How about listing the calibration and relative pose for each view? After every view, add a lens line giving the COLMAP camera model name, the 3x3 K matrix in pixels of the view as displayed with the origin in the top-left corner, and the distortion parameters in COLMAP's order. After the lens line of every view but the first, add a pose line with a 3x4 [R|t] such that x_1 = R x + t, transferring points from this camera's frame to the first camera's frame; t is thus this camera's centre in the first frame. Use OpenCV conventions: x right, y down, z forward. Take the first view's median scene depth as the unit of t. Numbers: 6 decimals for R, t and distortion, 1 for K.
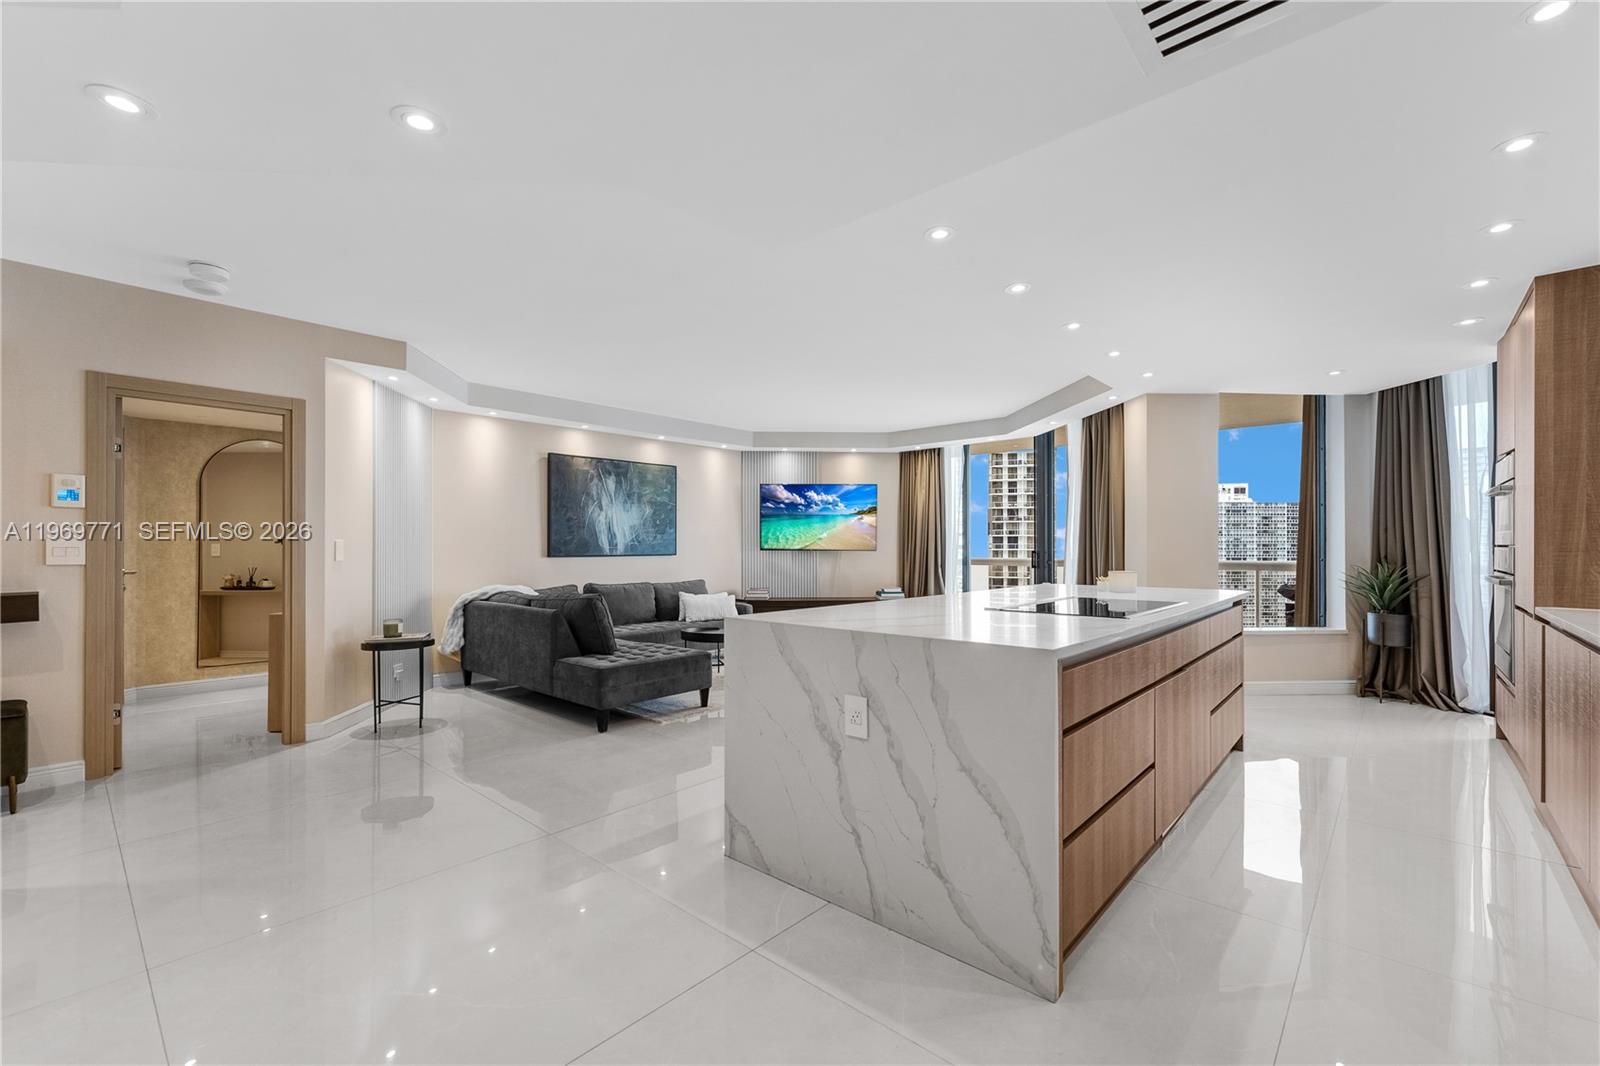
lens RADIAL K [[669.1, 0, 800.2], [0, 669.1, 547.7], [0, 0, 1]] dist [-0.002503, 0.001998]
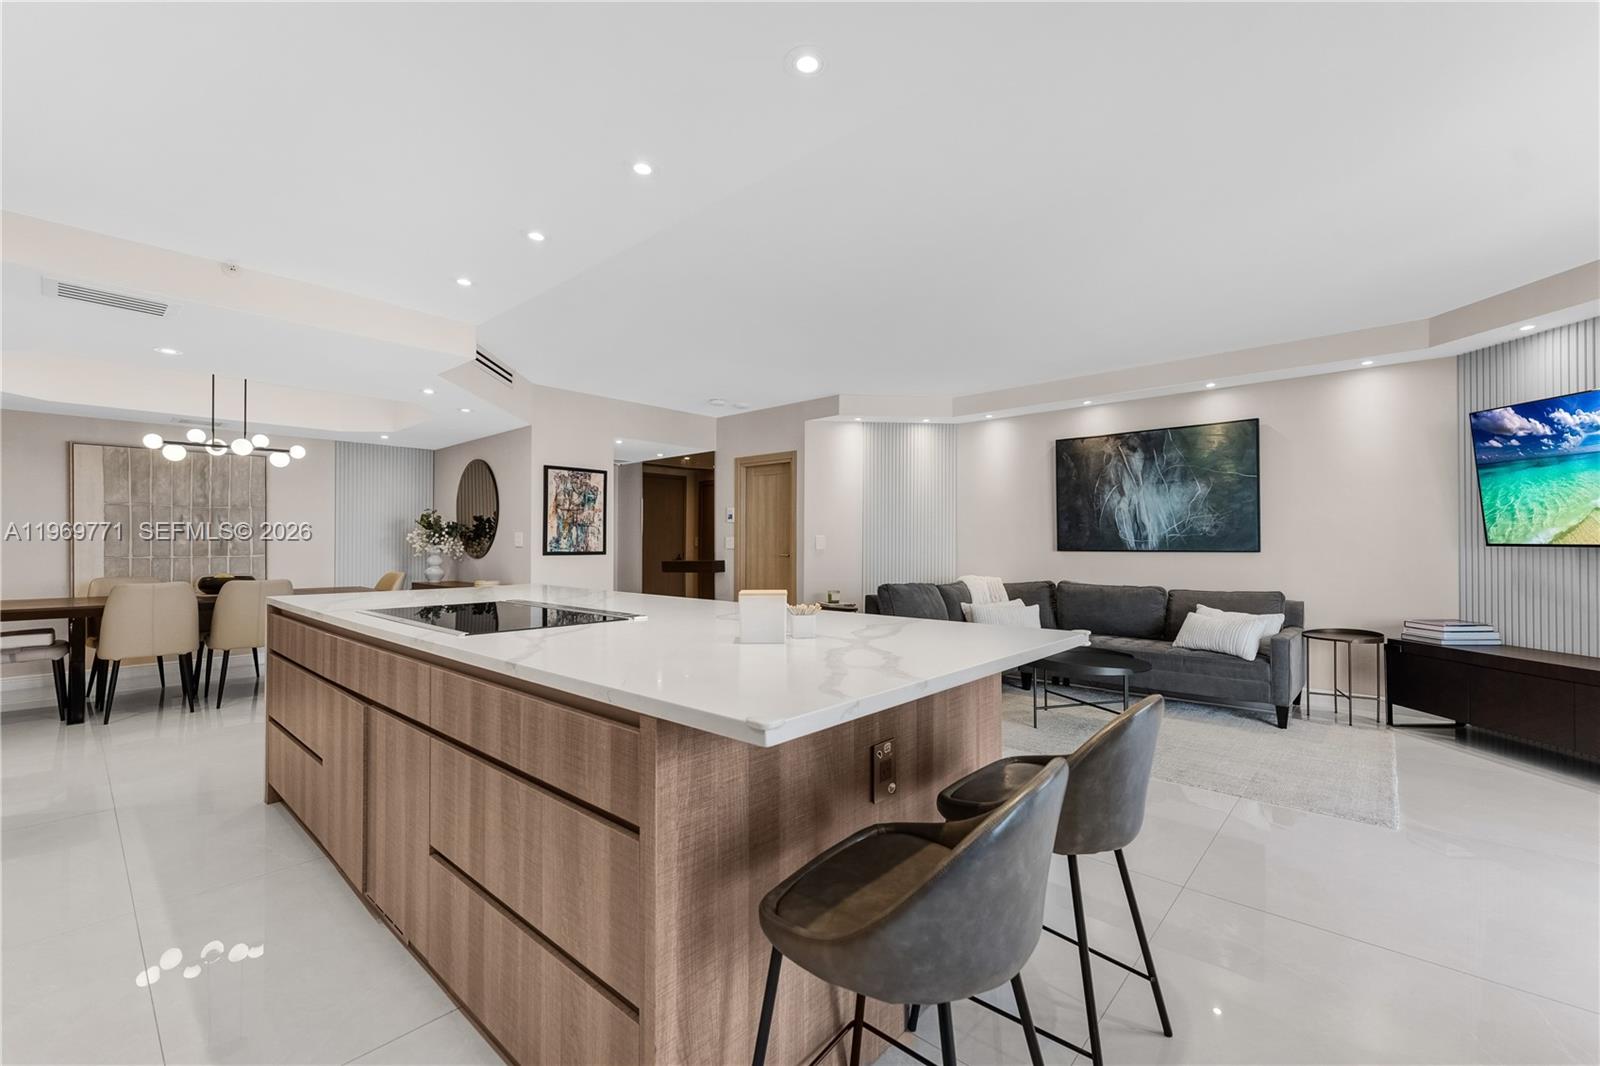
lens RADIAL K [[669.1, 0, 803.4], [0, 669.1, 539.2], [0, 0, 1]] dist [-0.002503, 0.001998]
pose [[-0.004934, -0.005966, -0.999970, 0.557555], [-0.000520, 0.999982, -0.005963, 0.003337], [0.999988, 0.000491, -0.004937, 0.629291]]
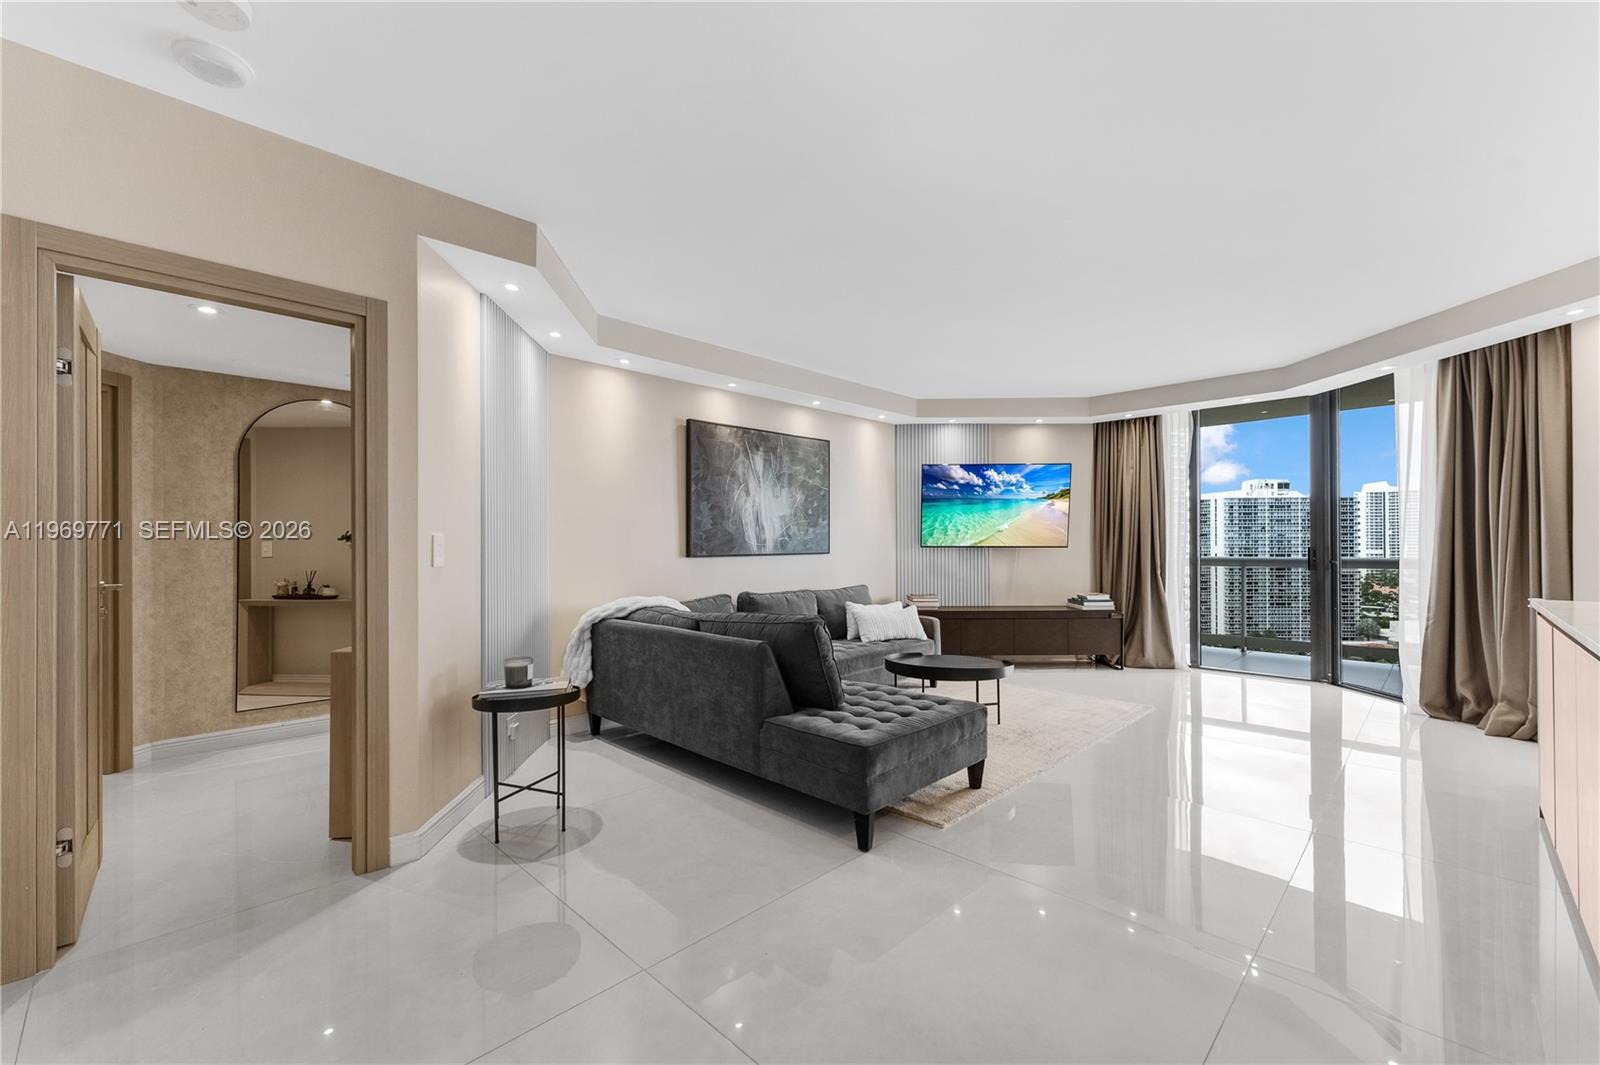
lens RADIAL K [[665.9, 0, 803.6], [0, 665.9, 545.7], [0, 0, 1]] dist [0.018362, -0.003874]
pose [[0.998258, -0.004032, -0.058857, -0.195816], [0.004215, 0.999987, 0.002993, -0.000429], [0.058844, -0.003236, 0.998262, 0.247377]]
